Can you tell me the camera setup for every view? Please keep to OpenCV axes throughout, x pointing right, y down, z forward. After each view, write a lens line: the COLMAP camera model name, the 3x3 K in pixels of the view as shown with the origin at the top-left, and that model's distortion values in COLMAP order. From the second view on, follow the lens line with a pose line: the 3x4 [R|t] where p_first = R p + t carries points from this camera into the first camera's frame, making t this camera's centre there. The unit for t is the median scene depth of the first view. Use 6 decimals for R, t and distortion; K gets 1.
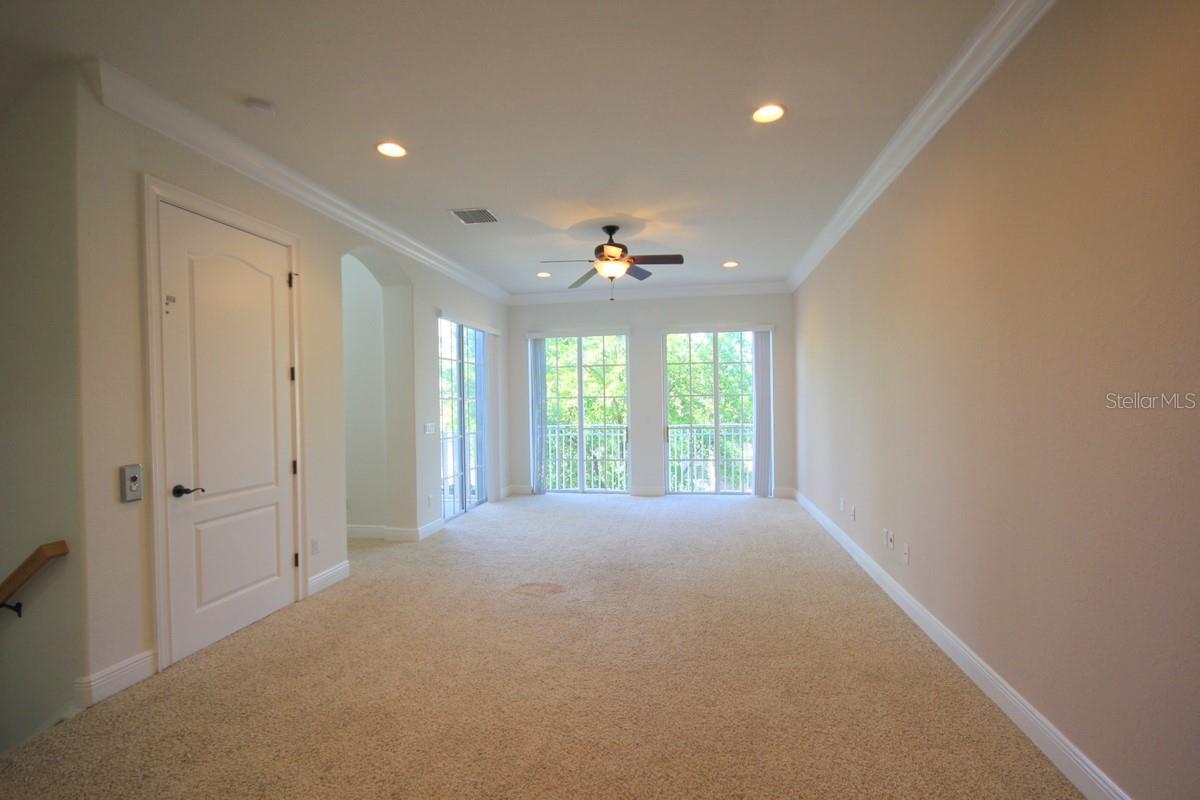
lens RADIAL K [[556.1, 0, 601.0], [0, 556.1, 407.0], [0, 0, 1]] dist [-0.000149, -0.000339]
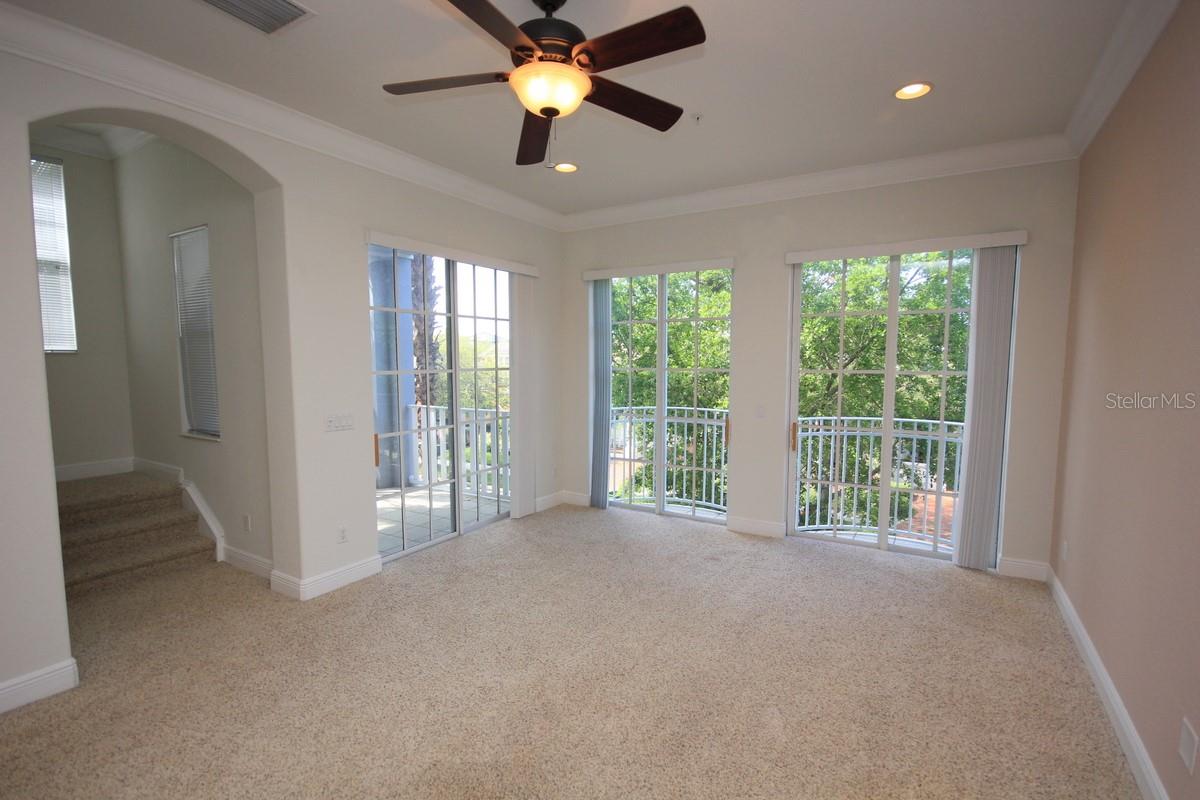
lens RADIAL K [[571.9, 0, 599.8], [0, 571.9, 410.1], [0, 0, 1]] dist [0.000760, 0.000114]
pose [[0.930749, 0.047234, -0.362594, 0.147324], [-0.018680, 0.996469, 0.081857, -0.023908], [0.365180, -0.069415, 0.928345, 0.374001]]
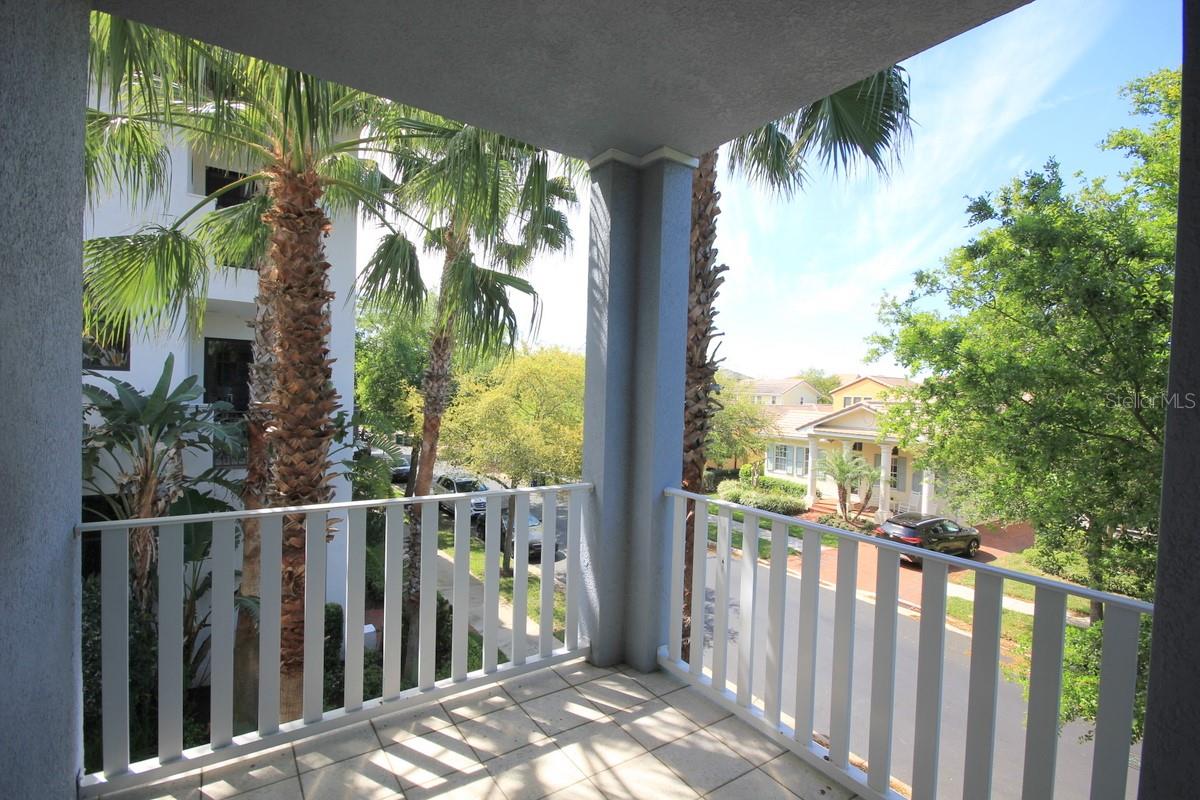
lens RADIAL K [[556.1, 0, 601.0], [0, 556.1, 407.0], [0, 0, 1]] dist [-0.000149, -0.000339]
pose [[0.701340, 0.050405, -0.711042, -0.212400], [-0.048915, 0.998549, 0.022538, -0.015329], [0.711146, 0.018974, 0.702788, 0.787204]]
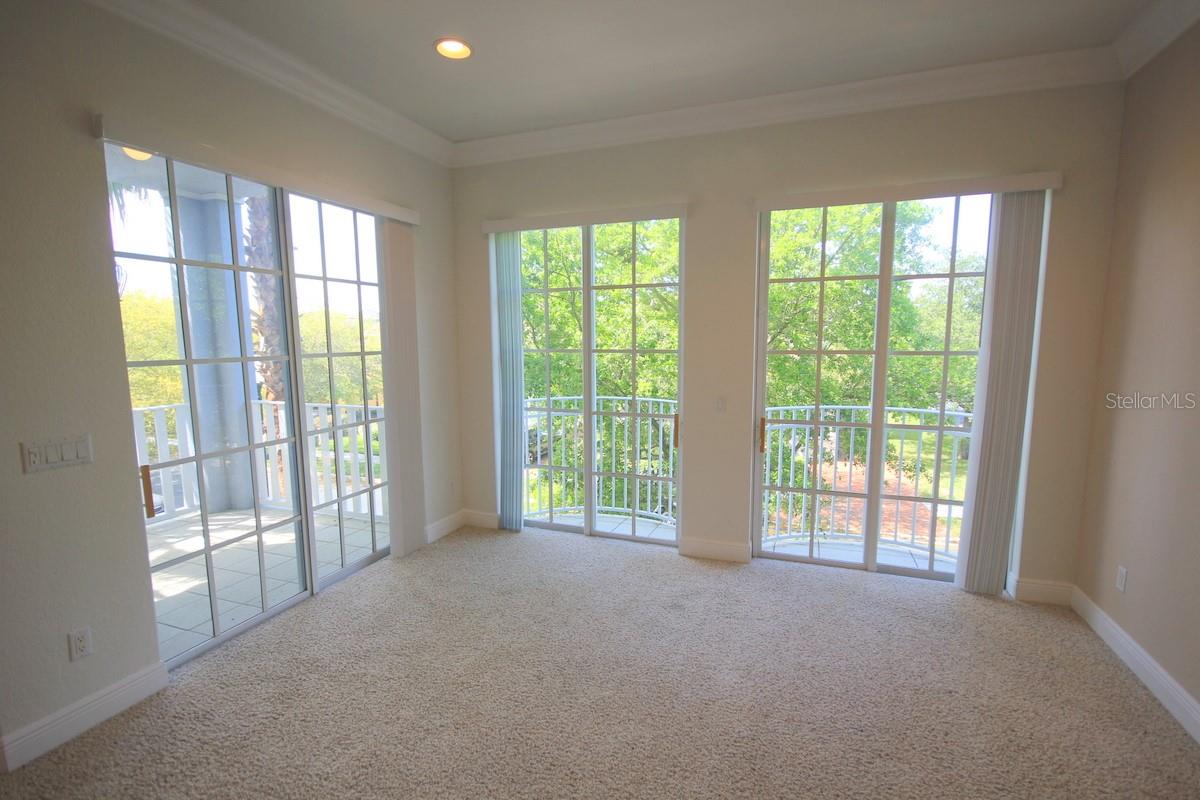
lens RADIAL K [[556.1, 0, 601.0], [0, 556.1, 407.0], [0, 0, 1]] dist [-0.000149, -0.000339]
pose [[0.983419, 0.031767, -0.178547, 0.070294], [-0.011292, 0.993354, 0.114544, -0.025604], [0.180999, -0.110628, 0.977241, 0.532103]]
